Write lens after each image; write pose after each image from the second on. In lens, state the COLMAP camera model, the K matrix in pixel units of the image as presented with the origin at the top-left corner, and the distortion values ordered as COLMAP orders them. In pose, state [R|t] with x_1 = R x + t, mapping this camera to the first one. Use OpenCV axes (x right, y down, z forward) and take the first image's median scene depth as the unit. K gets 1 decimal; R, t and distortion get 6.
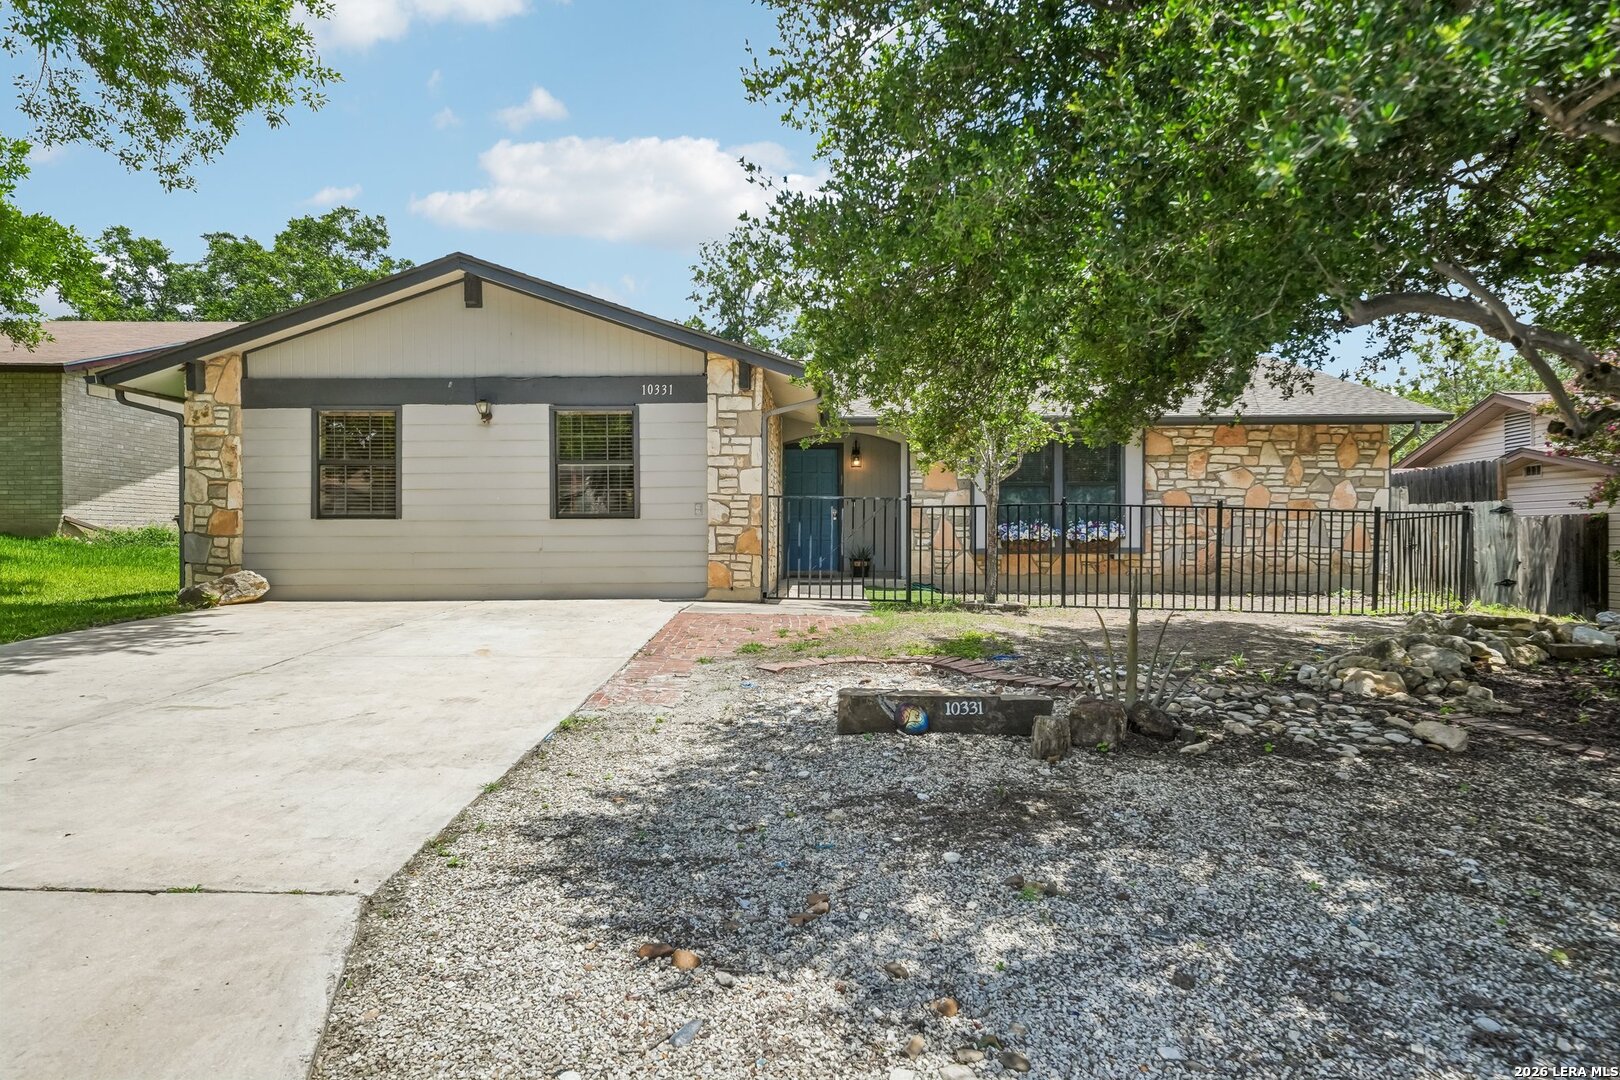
lens RADIAL K [[982.4, 0, 805.0], [0, 982.4, 578.2], [0, 0, 1]] dist [0.023697, 0.001058]
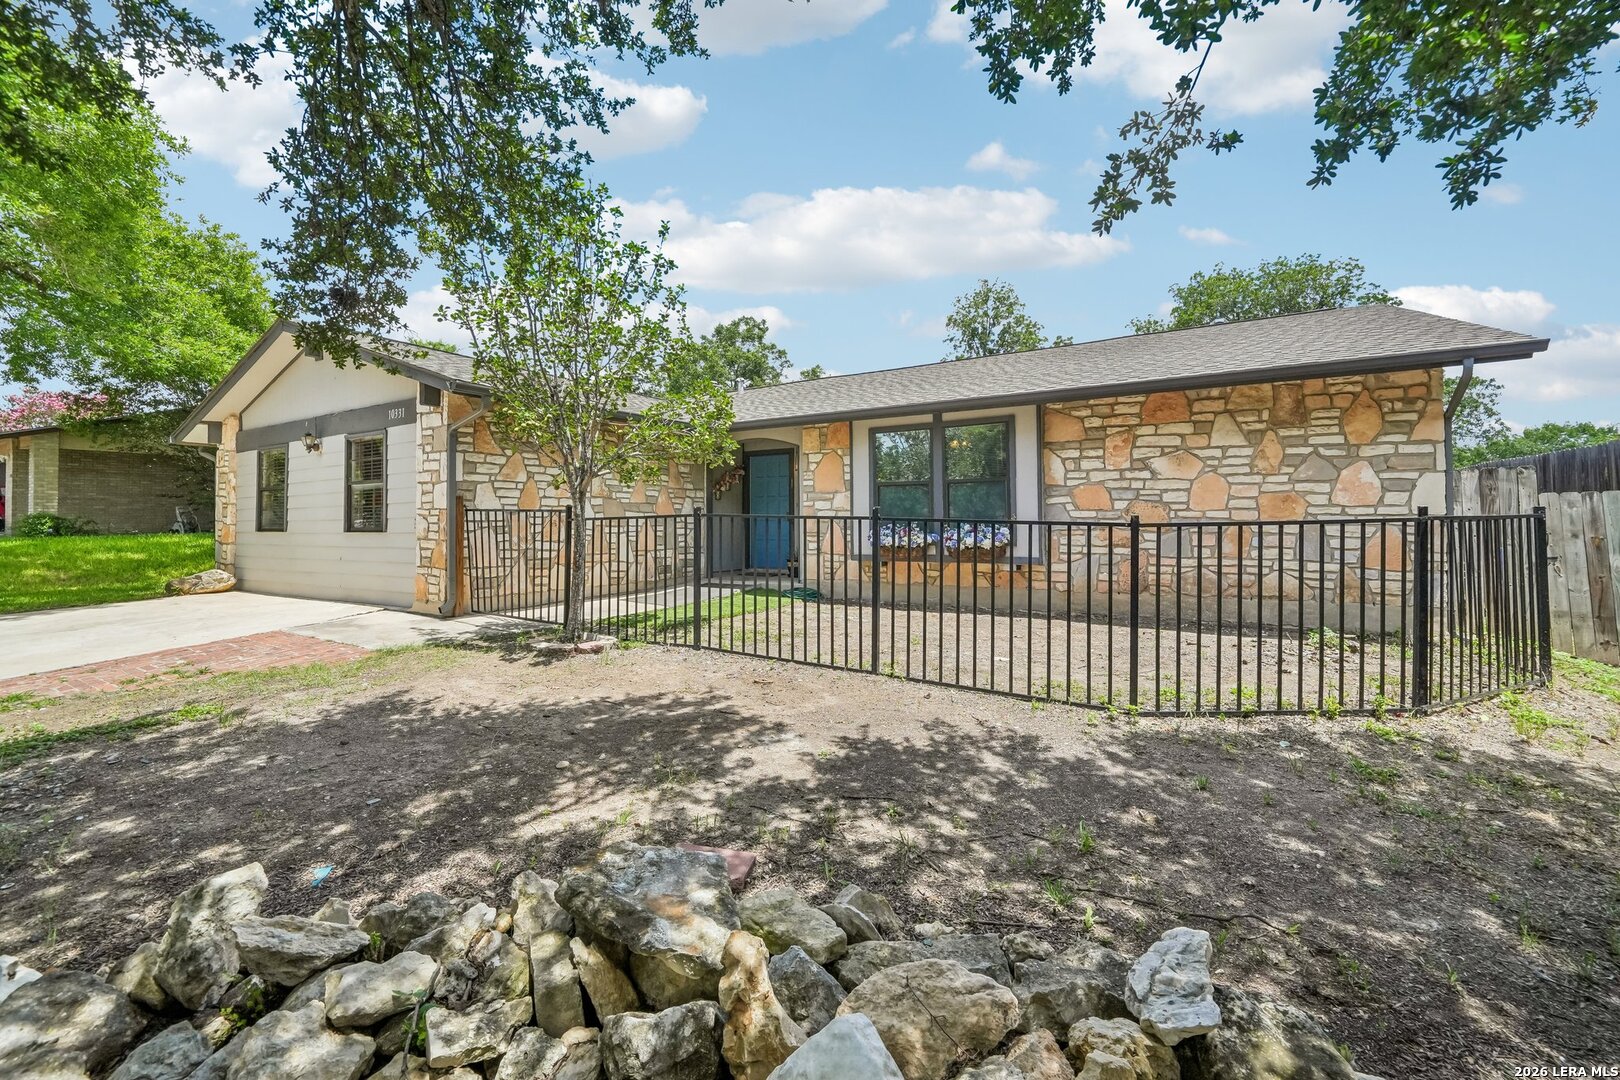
lens RADIAL K [[655.5, 0, 814.1], [0, 655.5, 524.7], [0, 0, 1]] dist [-0.002858, -0.000288]
pose [[0.868778, -0.002011, -0.495198, 0.606623], [-0.012480, 0.999585, -0.025955, -0.055862], [0.495044, 0.028729, 0.868393, 0.601561]]
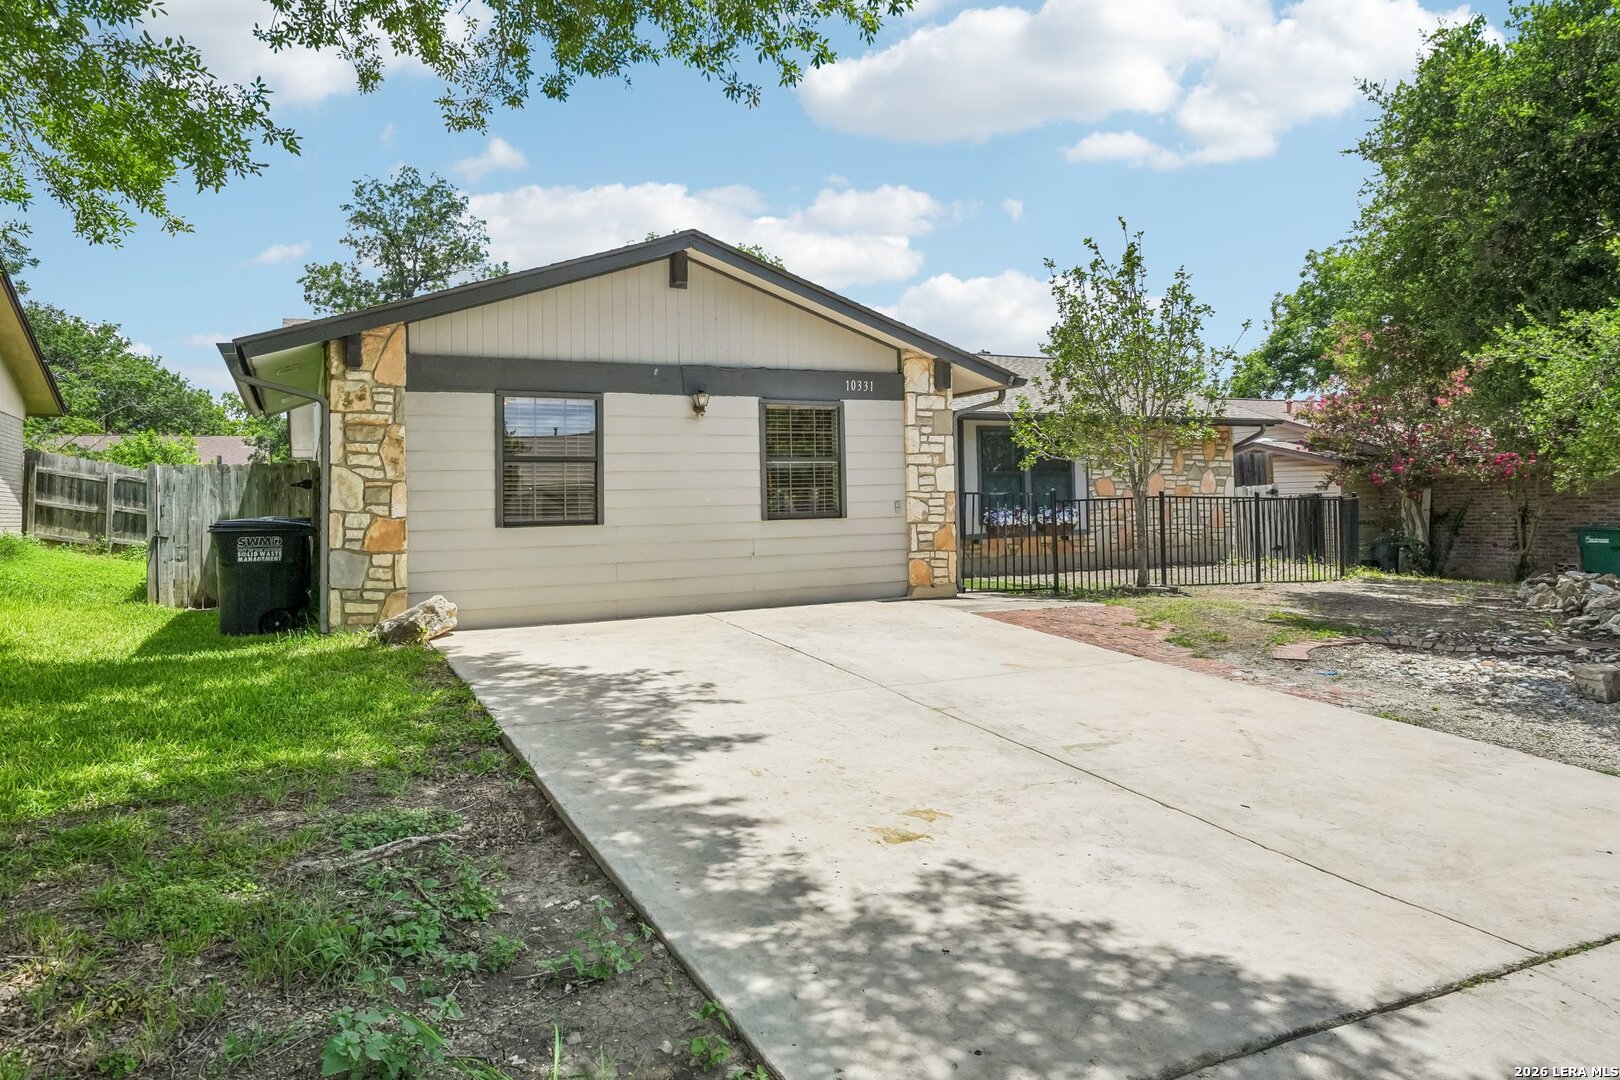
lens RADIAL K [[1036.9, 0, 809.9], [0, 1036.9, 510.4], [0, 0, 1]] dist [0.022865, 0.000144]
pose [[0.886846, -0.018680, 0.461687, -0.668943], [0.036175, 0.998923, -0.029071, -0.039598], [-0.460647, 0.042483, 0.886566, 0.114547]]
